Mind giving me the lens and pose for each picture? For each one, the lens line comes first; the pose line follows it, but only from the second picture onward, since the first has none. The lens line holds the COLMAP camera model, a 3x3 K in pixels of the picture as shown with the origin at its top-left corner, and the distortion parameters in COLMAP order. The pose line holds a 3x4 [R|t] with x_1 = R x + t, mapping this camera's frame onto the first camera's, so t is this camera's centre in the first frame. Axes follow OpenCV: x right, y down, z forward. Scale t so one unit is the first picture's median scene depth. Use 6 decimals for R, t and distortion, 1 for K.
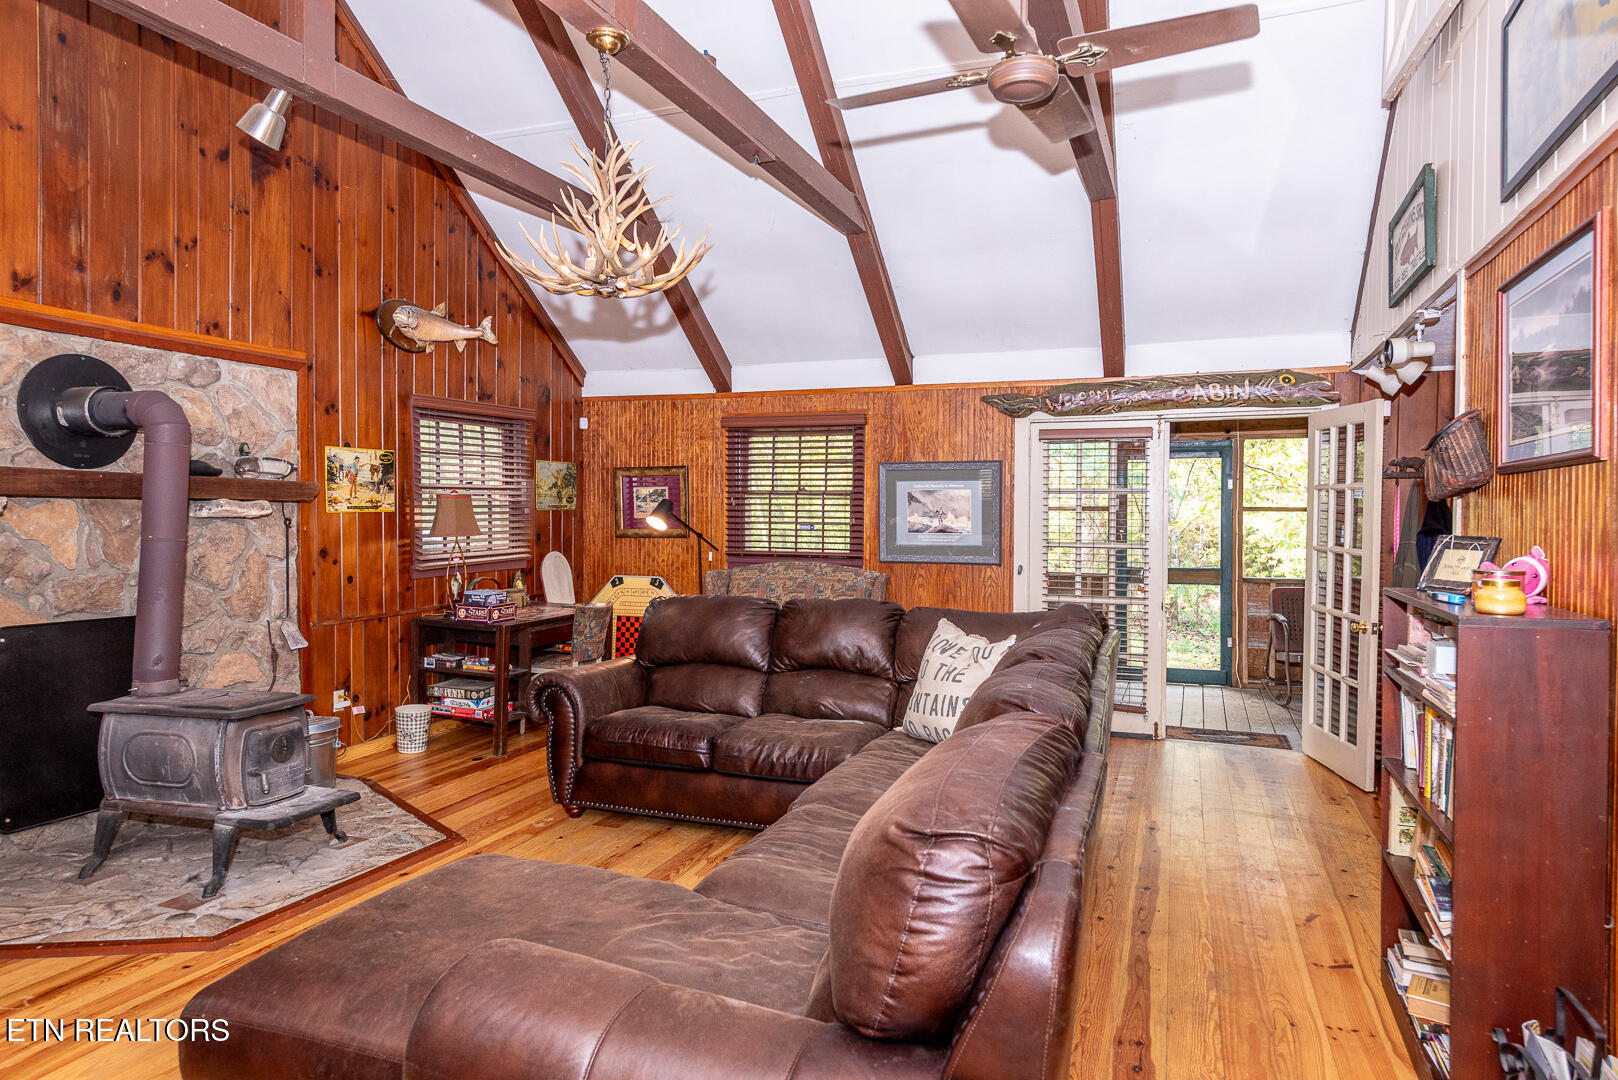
lens RADIAL K [[1006.3, 0, 808.6], [0, 1006.3, 537.8], [0, 0, 1]] dist [0.030188, -0.021987]
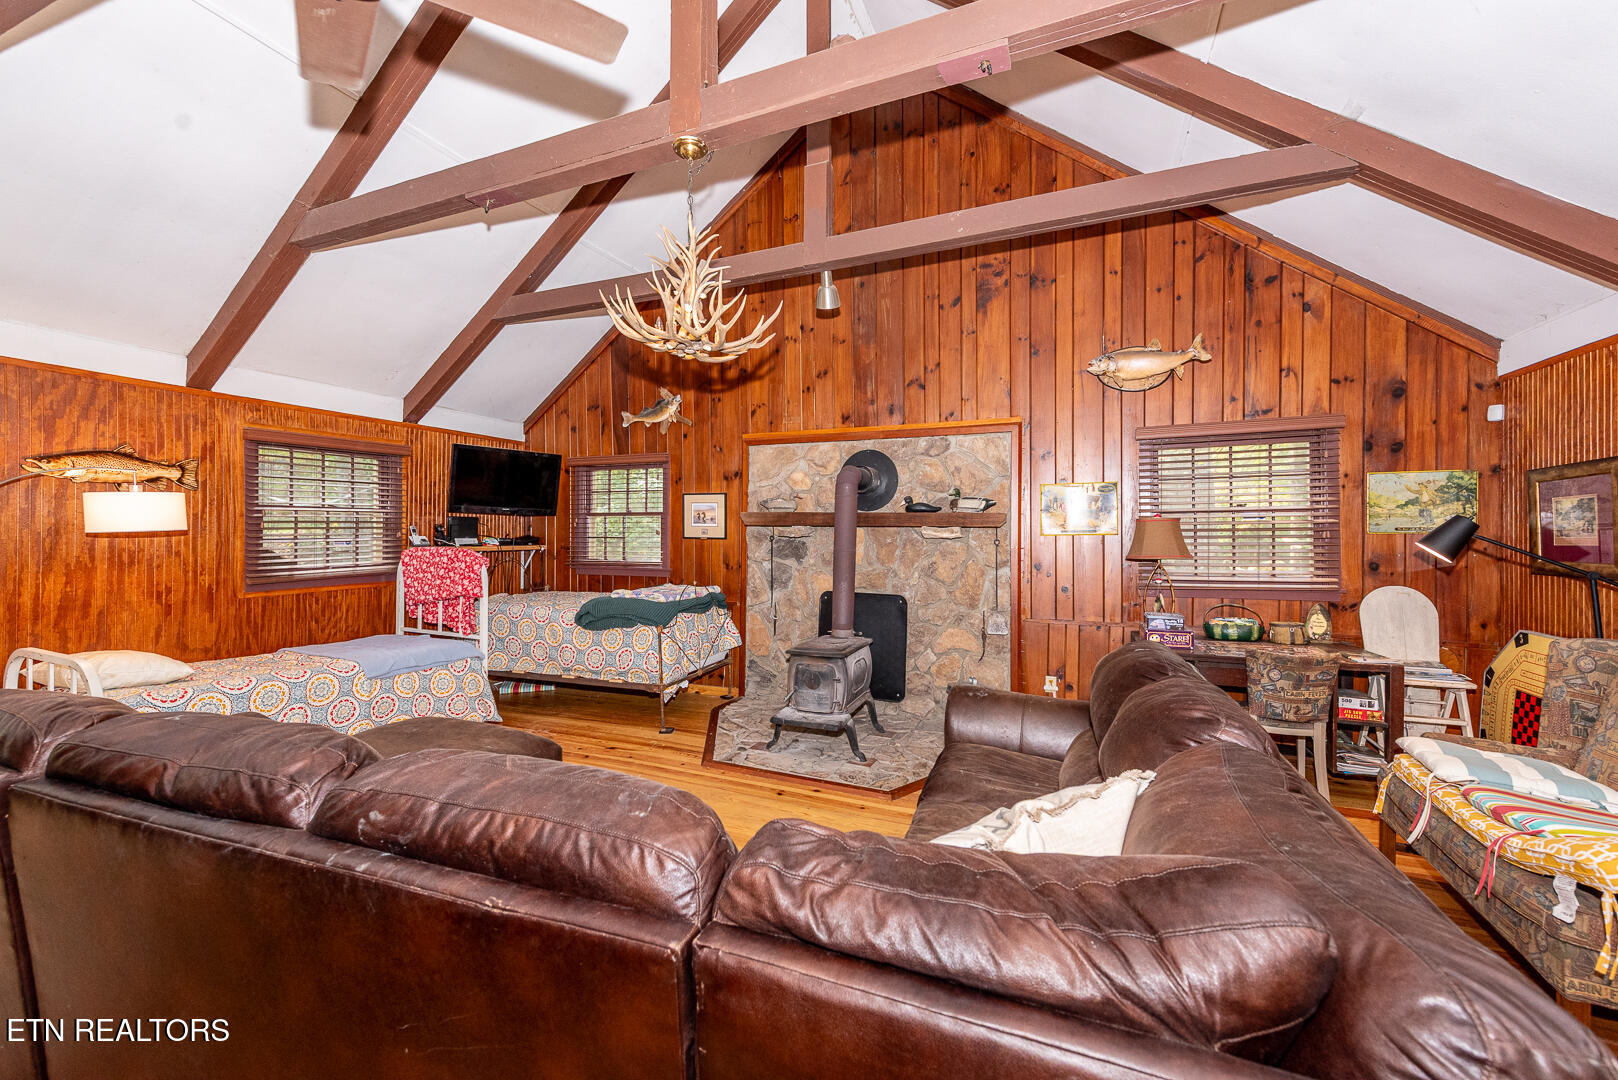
lens RADIAL K [[648.1, 0, 807.5], [0, 648.1, 536.1], [0, 0, 1]] dist [0.014385, -0.002781]
pose [[-0.040193, -0.006411, -0.999171, 0.418810], [-0.031893, 0.999478, -0.005130, -0.012062], [0.998683, 0.031661, -0.040377, 0.847535]]
